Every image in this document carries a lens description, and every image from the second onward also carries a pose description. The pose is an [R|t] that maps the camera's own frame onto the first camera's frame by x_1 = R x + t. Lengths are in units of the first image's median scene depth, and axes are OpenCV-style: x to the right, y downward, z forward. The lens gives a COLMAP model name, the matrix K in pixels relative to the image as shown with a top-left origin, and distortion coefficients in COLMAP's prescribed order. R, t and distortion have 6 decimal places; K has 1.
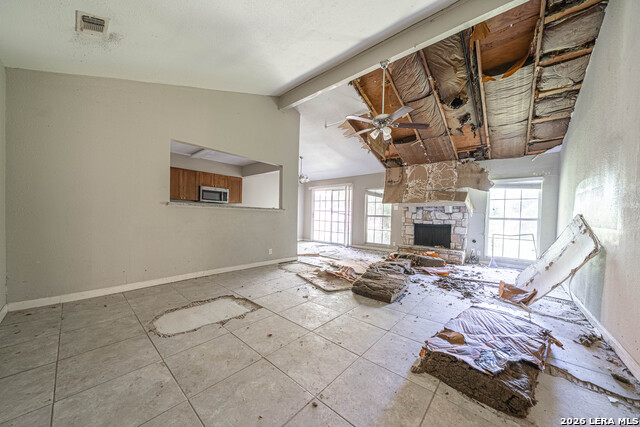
lens RADIAL K [[220.9, 0, 315.8], [0, 220.9, 215.5], [0, 0, 1]] dist [-0.002558, -0.000210]
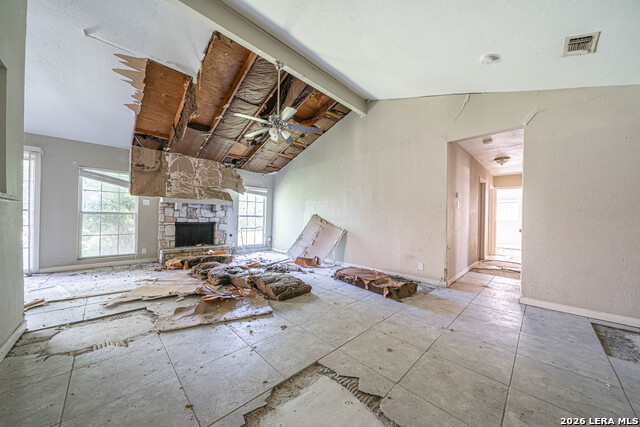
lens RADIAL K [[220.9, 0, 316.3], [0, 220.9, 216.0], [0, 0, 1]] dist [-0.002558, -0.000210]
pose [[0.068628, -0.013670, 0.997549, -0.415954], [-0.015980, 0.999763, 0.014799, -0.010974], [-0.997514, -0.016957, 0.068394, 0.453482]]
